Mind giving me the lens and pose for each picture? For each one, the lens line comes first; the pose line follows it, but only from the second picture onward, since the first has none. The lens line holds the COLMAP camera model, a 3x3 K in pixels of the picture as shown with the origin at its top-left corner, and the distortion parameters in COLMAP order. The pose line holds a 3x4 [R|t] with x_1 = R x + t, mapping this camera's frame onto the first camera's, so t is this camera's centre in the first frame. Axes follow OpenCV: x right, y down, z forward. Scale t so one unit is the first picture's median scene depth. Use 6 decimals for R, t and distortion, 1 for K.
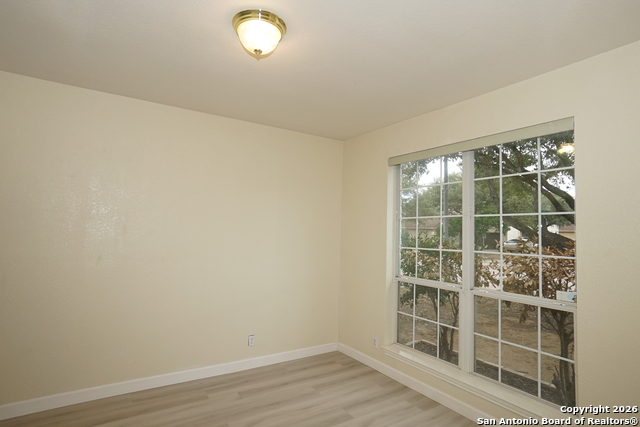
lens RADIAL K [[339.4, 0, 320.0], [0, 339.4, 213.5], [0, 0, 1]] dist [-0.000826, -0.000116]
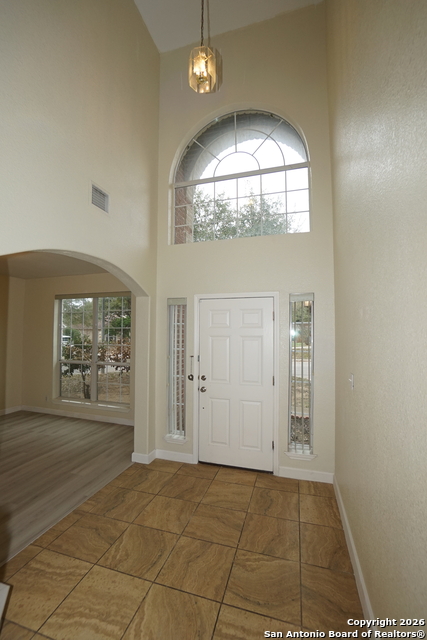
lens RADIAL K [[281.6, 0, 213.5], [0, 281.6, 320.0], [0, 0, 1]] dist [-0.059389, 0.022660]
pose [[0.765768, 0.015194, 0.642937, -0.116962], [-0.024502, 0.999684, 0.005559, -0.069960], [-0.642650, -0.020011, 0.765899, -0.756091]]
